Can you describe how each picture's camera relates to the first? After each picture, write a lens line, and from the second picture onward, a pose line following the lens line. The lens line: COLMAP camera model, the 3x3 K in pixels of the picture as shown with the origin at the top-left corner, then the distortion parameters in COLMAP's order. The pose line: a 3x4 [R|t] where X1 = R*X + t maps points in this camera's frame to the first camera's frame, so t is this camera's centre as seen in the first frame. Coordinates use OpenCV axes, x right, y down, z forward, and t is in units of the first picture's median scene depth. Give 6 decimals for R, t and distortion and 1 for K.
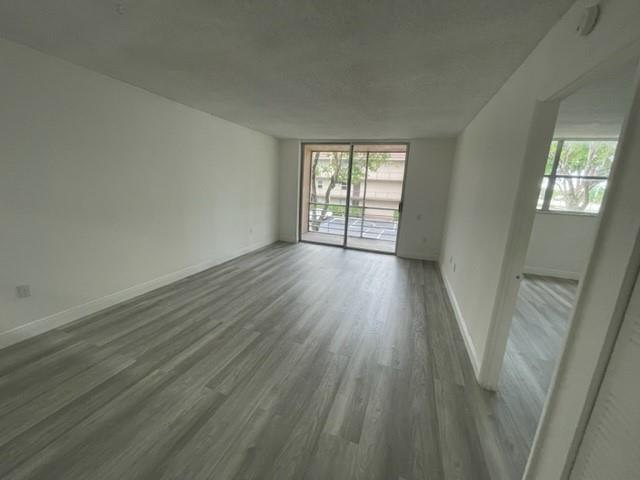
lens RADIAL K [[259.6, 0, 323.7], [0, 259.6, 239.1], [0, 0, 1]] dist [-0.006005, 0.000802]
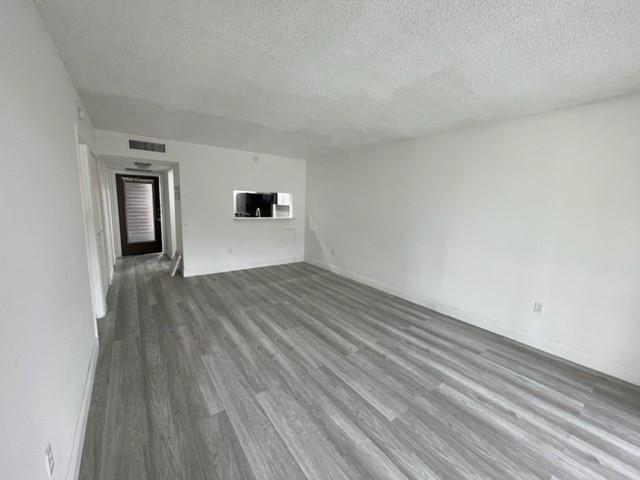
lens RADIAL K [[259.6, 0, 321.7], [0, 259.6, 239.9], [0, 0, 1]] dist [-0.006005, 0.000802]
pose [[-0.565705, 0.058847, -0.822505, 0.626526], [-0.228733, 0.947111, 0.225081, -0.296486], [0.792249, 0.315464, -0.522325, 1.483678]]
